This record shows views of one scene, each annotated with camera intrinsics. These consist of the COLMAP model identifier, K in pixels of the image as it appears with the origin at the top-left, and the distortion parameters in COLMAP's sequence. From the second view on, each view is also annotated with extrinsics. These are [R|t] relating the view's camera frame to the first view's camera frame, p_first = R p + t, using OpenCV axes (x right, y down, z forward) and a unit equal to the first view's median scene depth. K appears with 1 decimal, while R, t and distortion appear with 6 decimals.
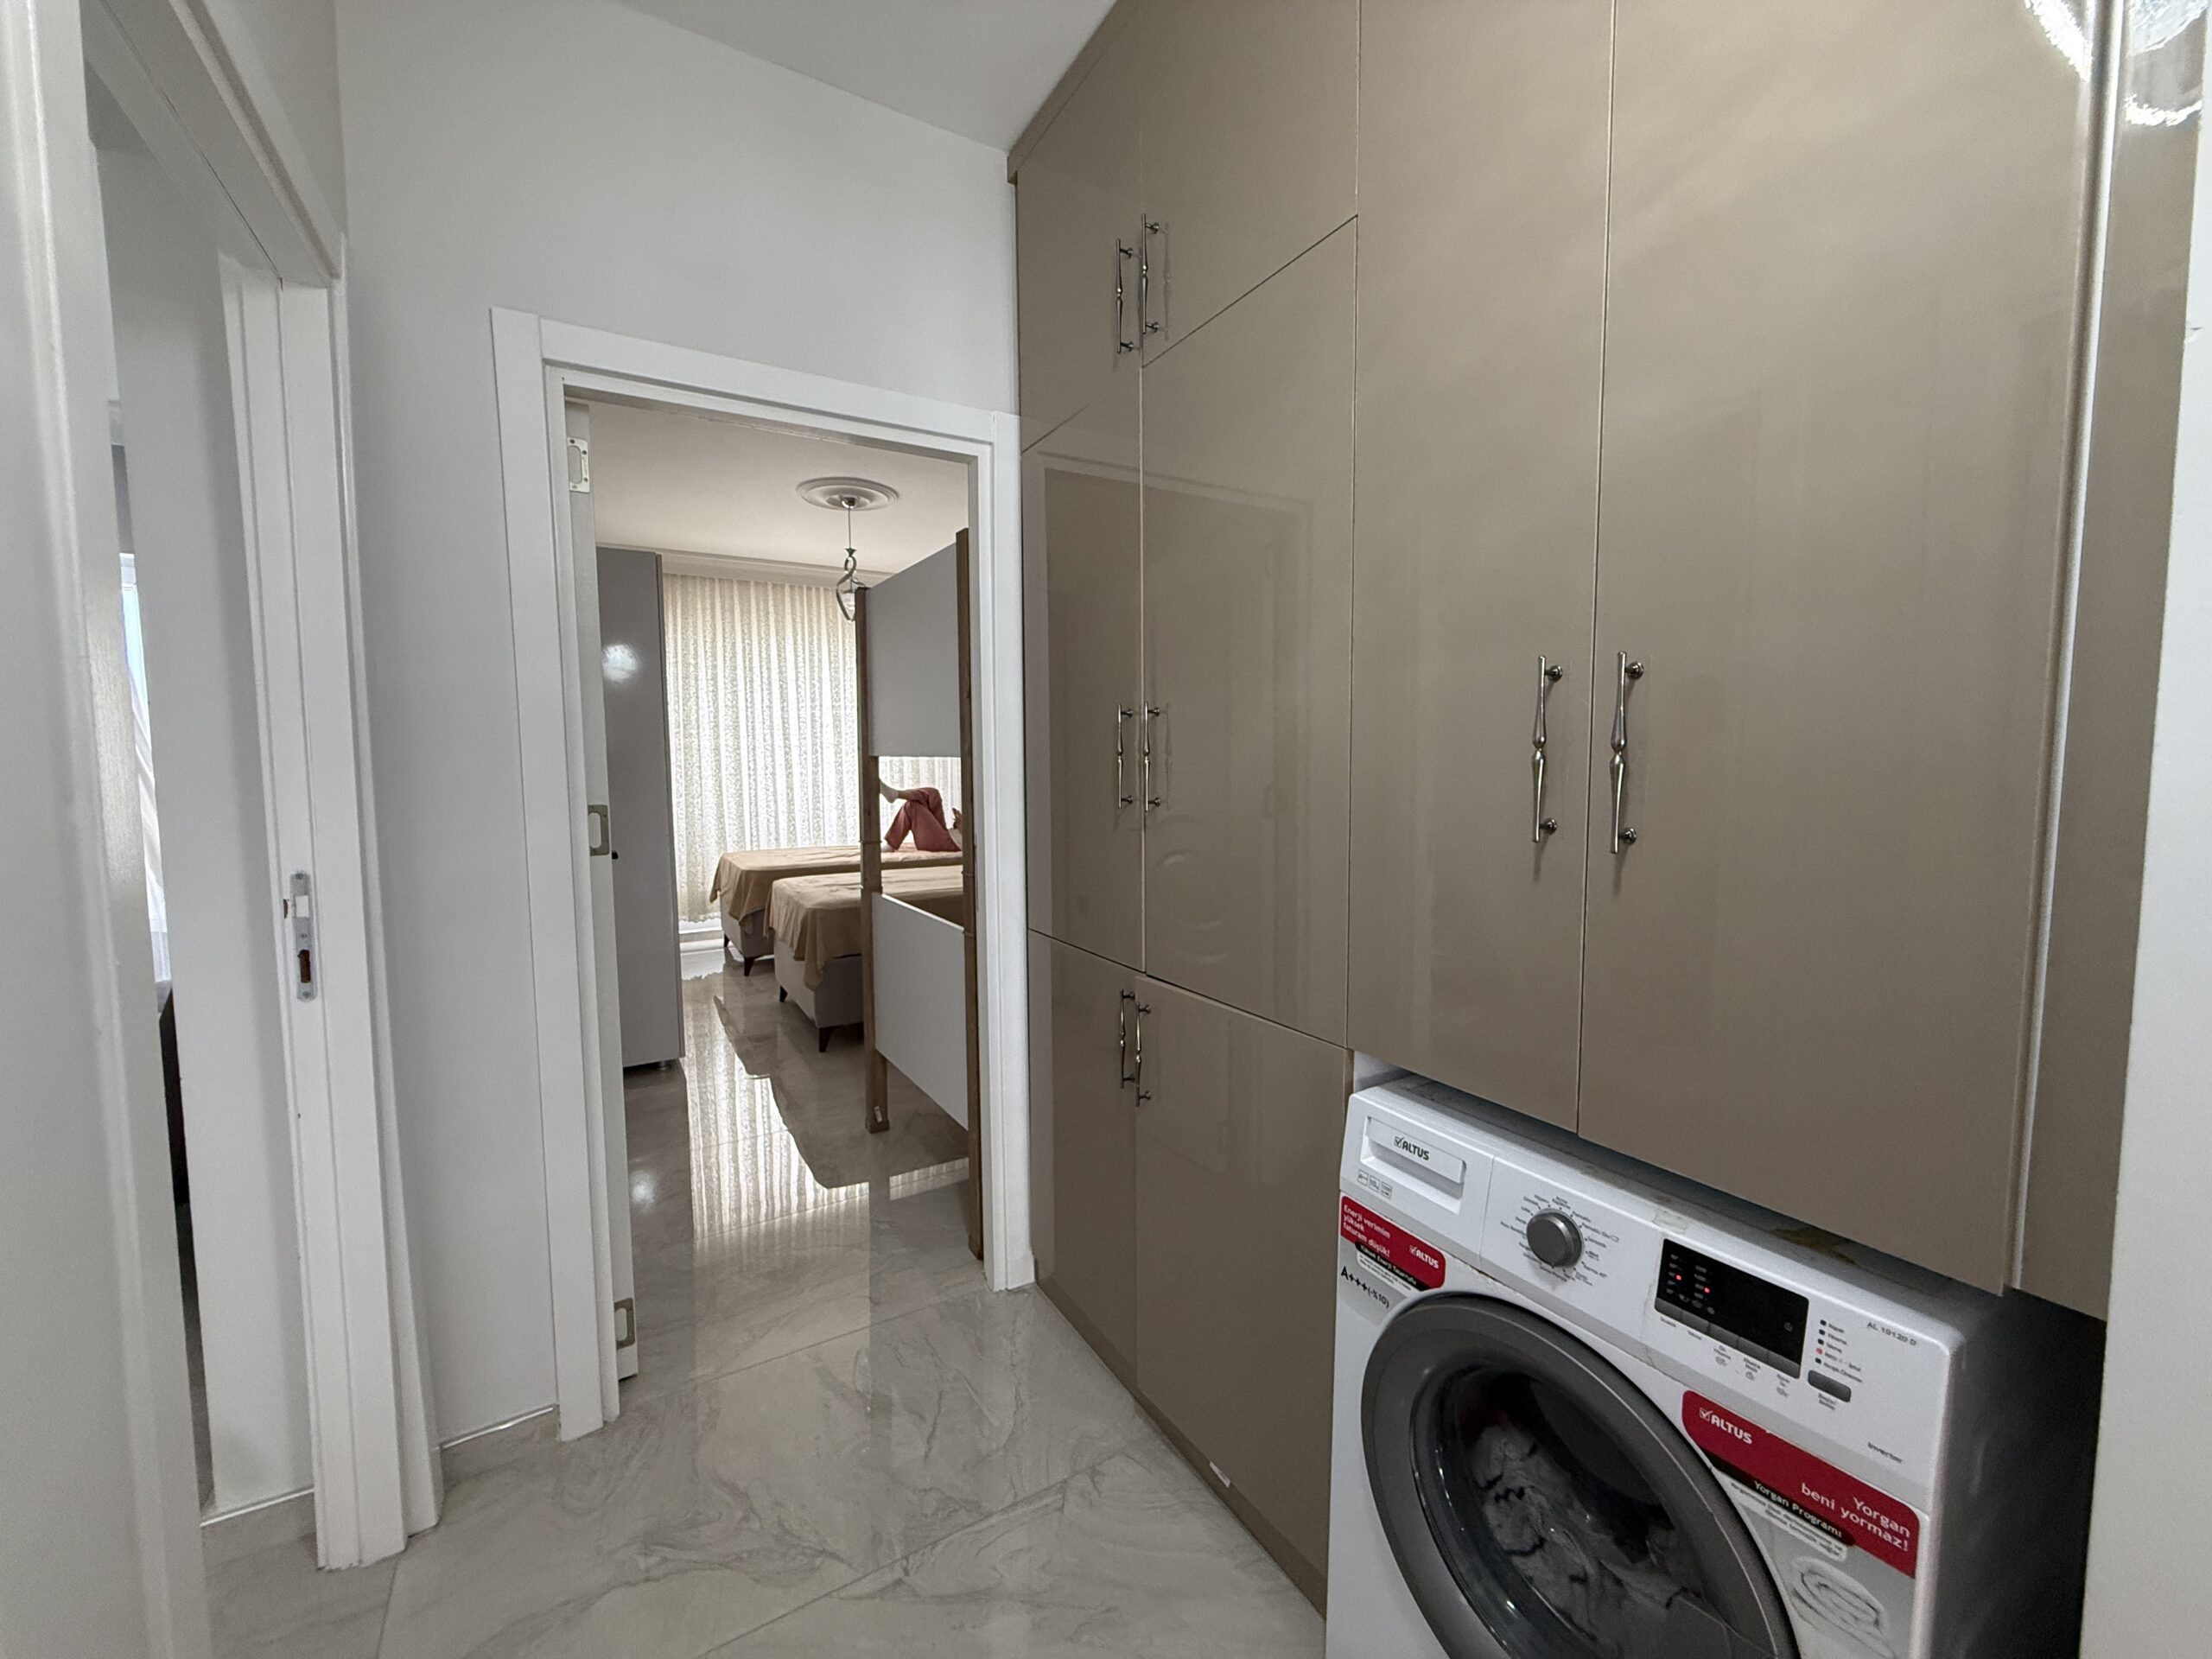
lens RADIAL K [[892.3, 0, 1110.2], [0, 892.3, 829.0], [0, 0, 1]] dist [0.009796, -0.001091]
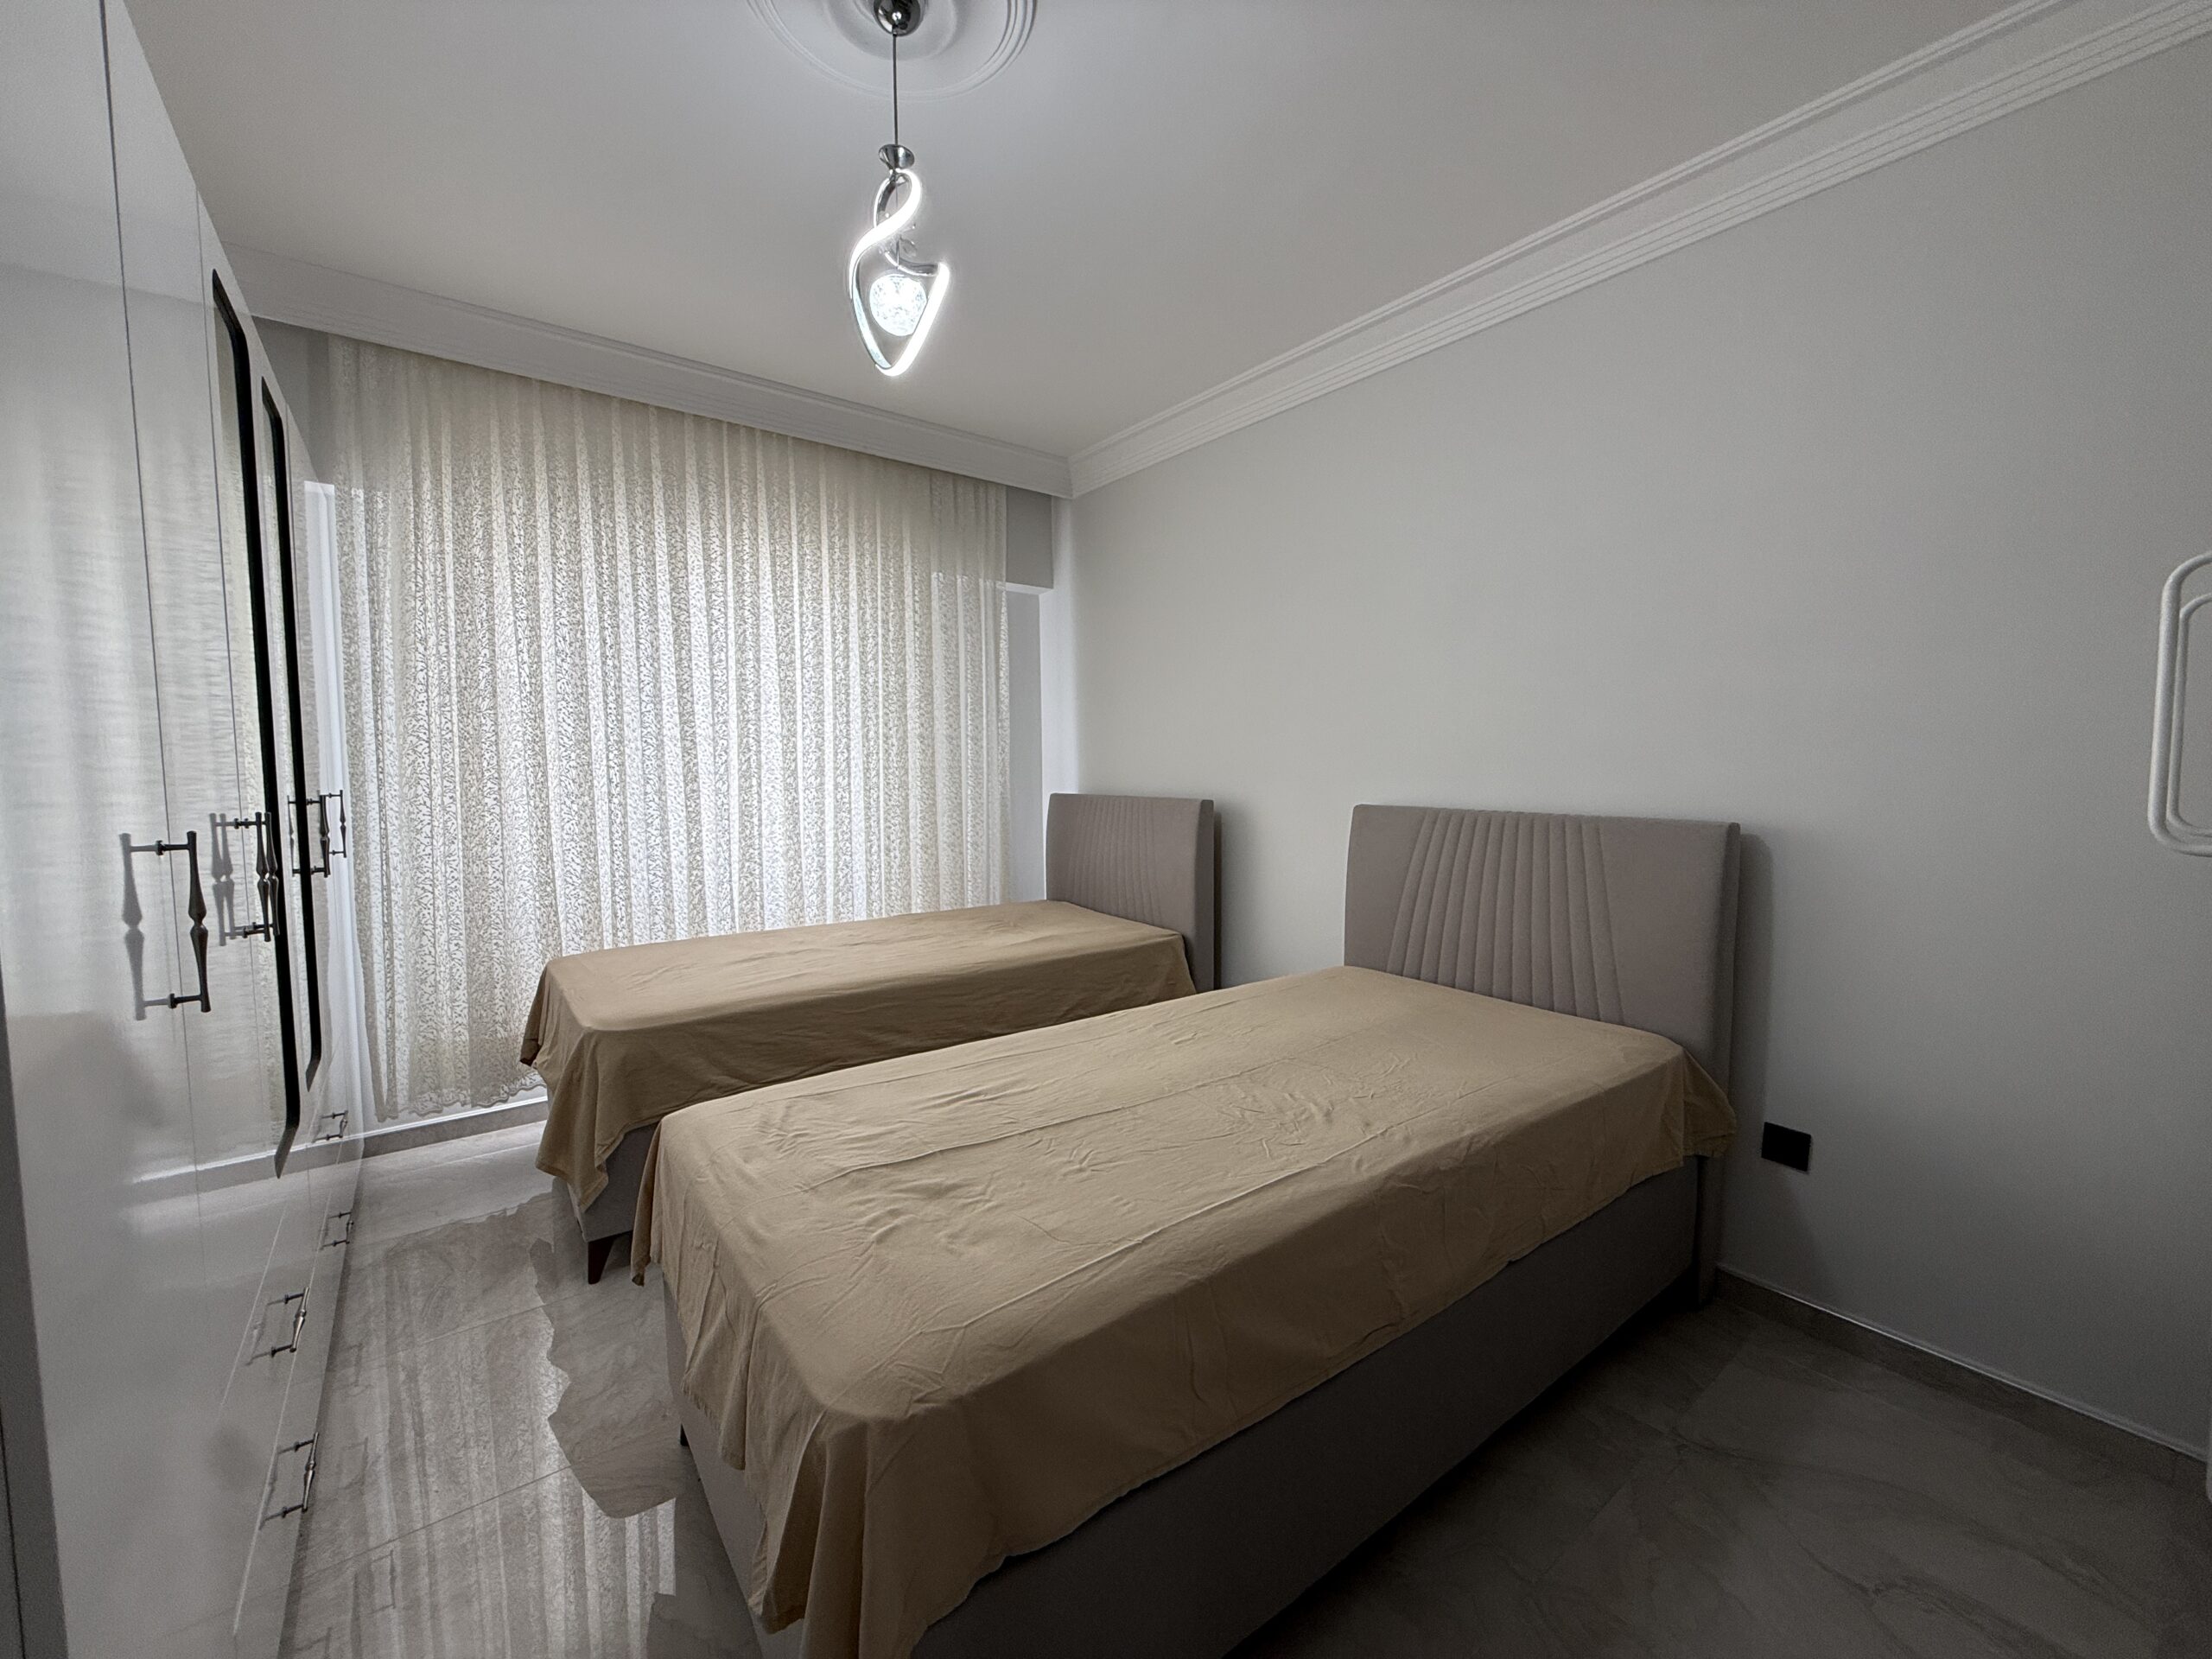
lens RADIAL K [[892.3, 0, 1102.3], [0, 892.3, 824.3], [0, 0, 1]] dist [0.009796, -0.001091]
pose [[0.993516, -0.004908, 0.113586, -0.188590], [0.006579, 0.999875, -0.014345, -0.035097], [-0.113501, 0.014999, 0.993425, 0.475769]]
